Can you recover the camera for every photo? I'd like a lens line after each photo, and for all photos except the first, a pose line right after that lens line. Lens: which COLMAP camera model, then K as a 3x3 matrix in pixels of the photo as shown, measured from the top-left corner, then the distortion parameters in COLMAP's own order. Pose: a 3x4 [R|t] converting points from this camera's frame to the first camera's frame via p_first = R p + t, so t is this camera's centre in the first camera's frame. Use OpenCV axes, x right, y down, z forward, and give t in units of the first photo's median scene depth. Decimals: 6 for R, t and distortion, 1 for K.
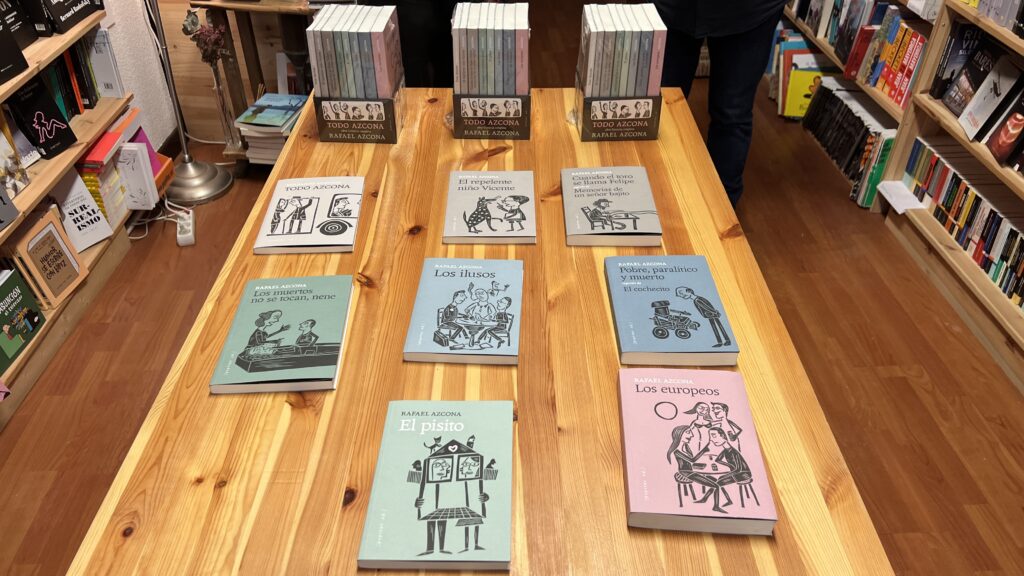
lens RADIAL K [[775.3, 0, 514.3], [0, 775.3, 289.9], [0, 0, 1]] dist [0.035813, -0.035111]
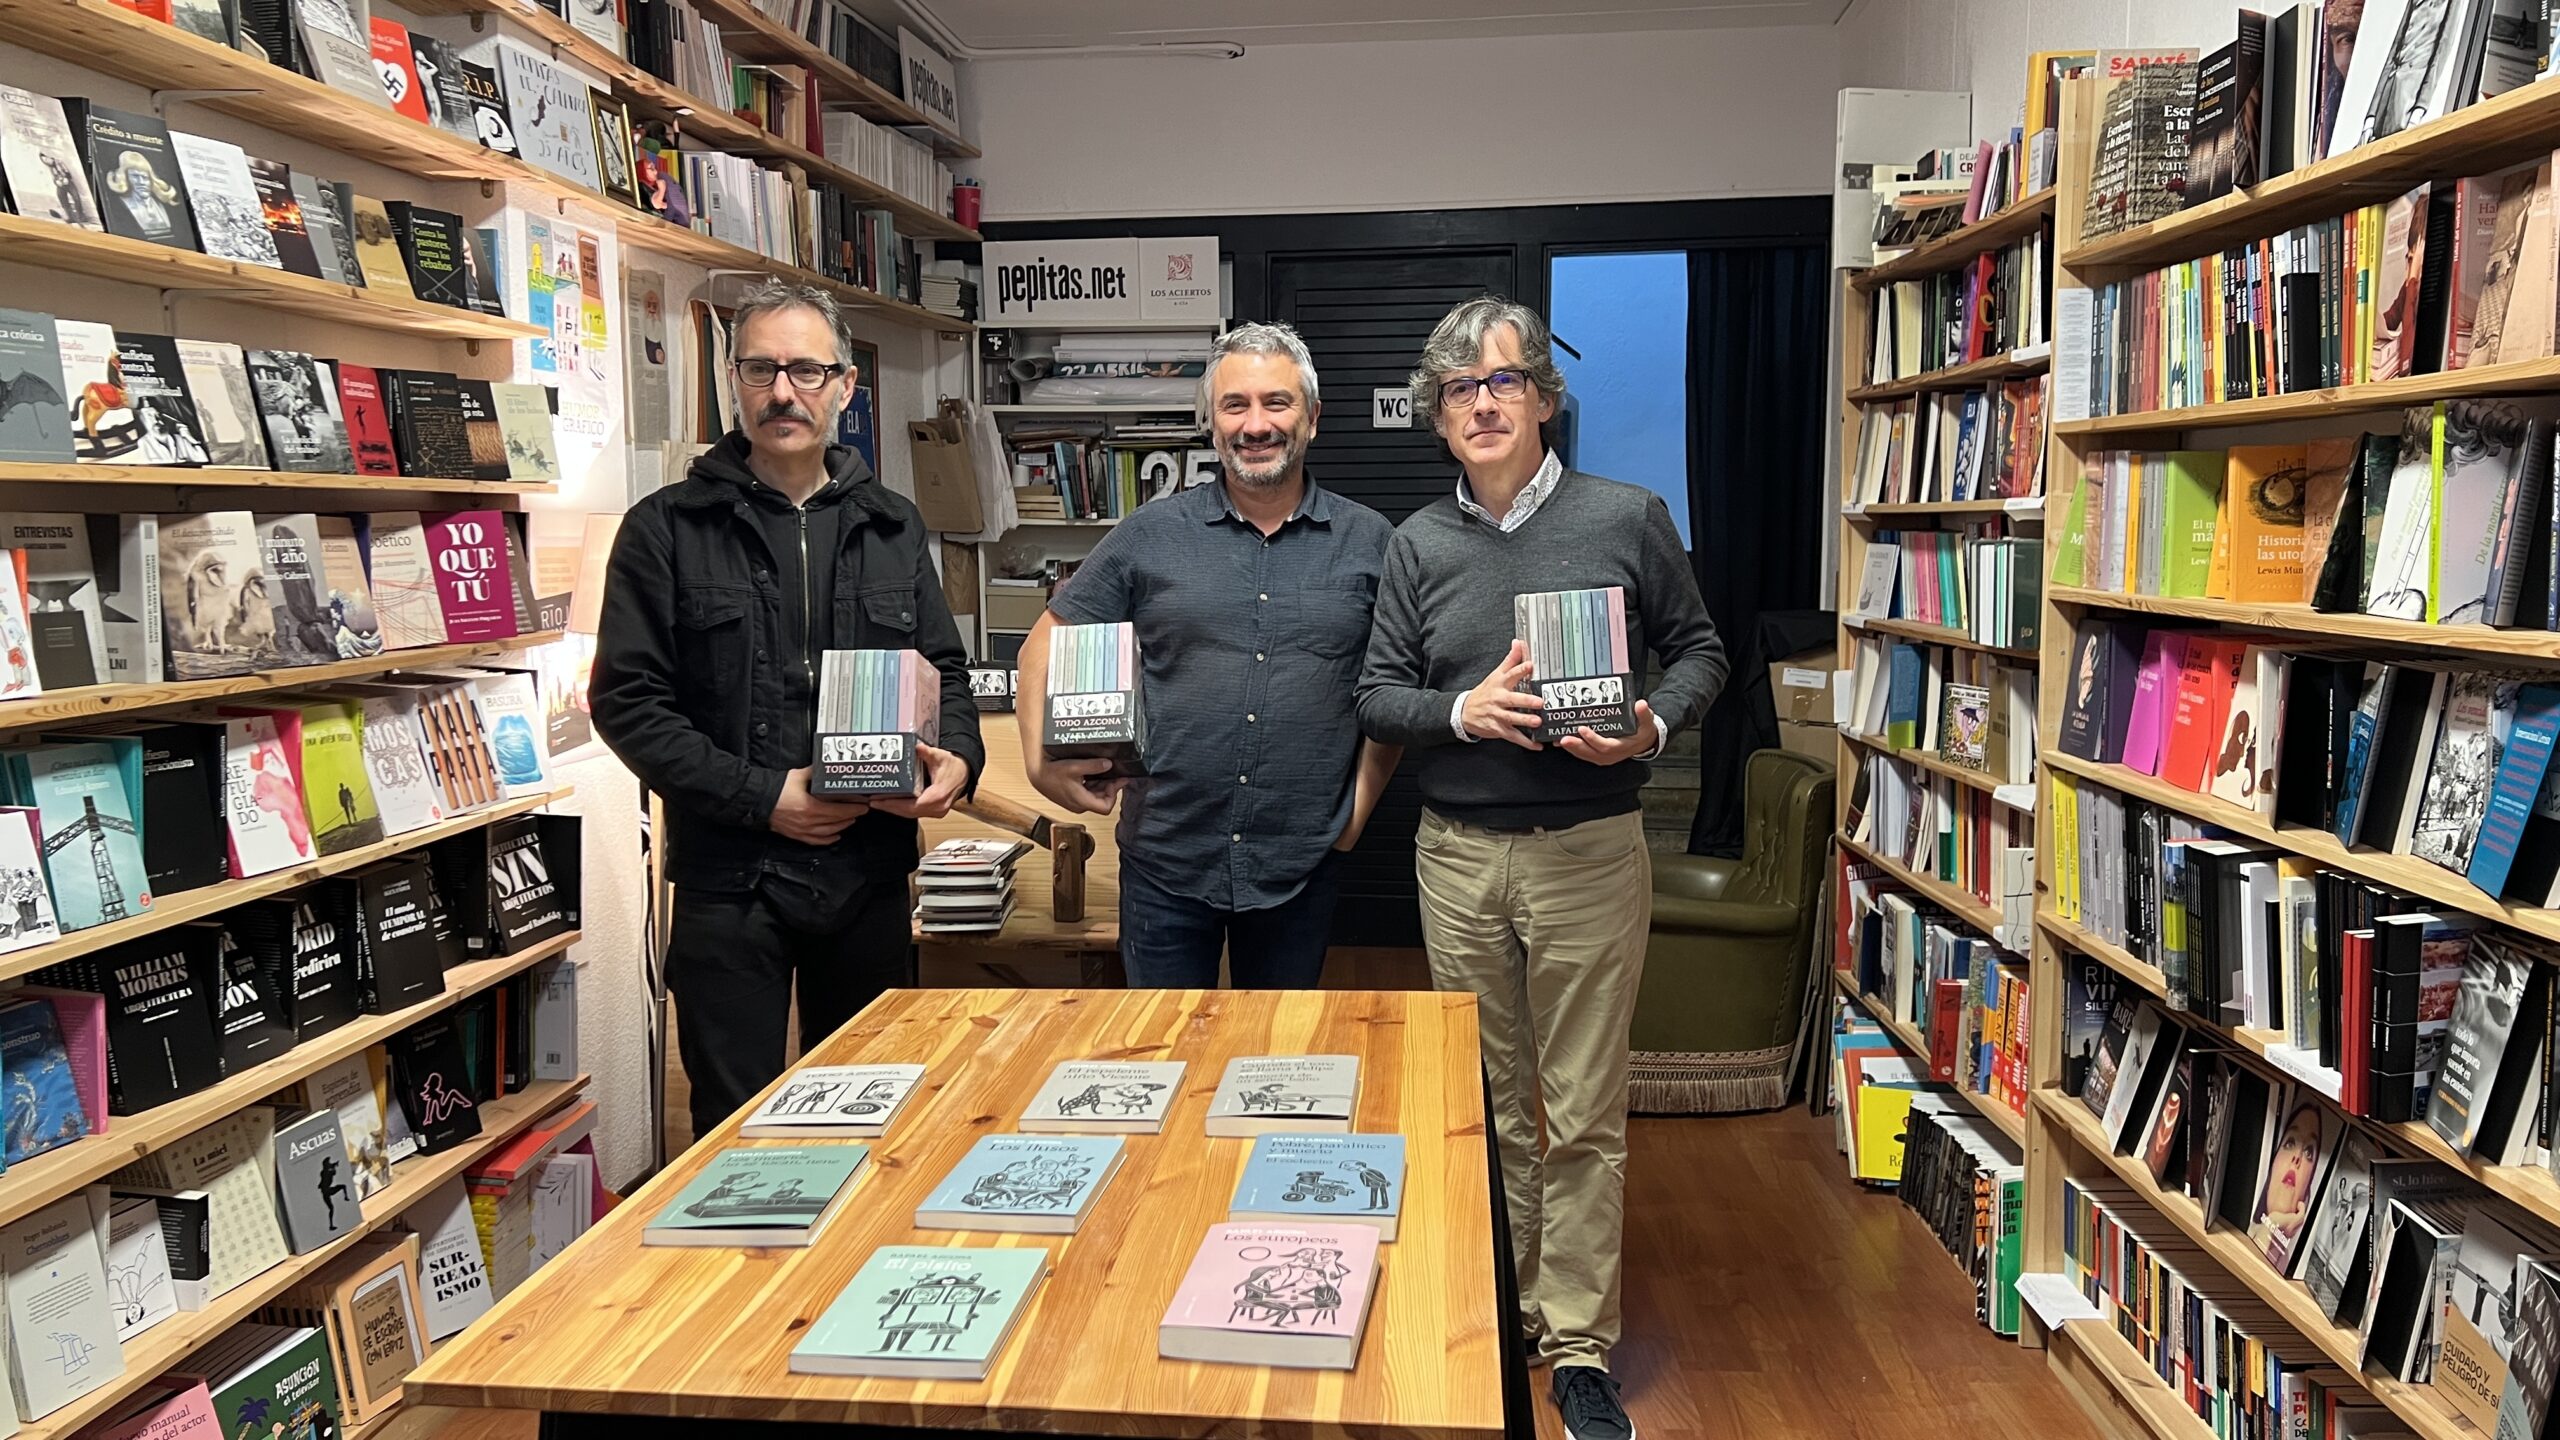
lens RADIAL K [[1938.3, 0, 1277.4], [0, 1938.3, 709.1], [0, 0, 1]] dist [0.035813, -0.035111]
pose [[0.995040, -0.009773, -0.098996, 0.167964], [-0.043986, 0.849367, -0.525966, 0.281863], [0.089225, 0.527712, 0.844724, -0.324028]]
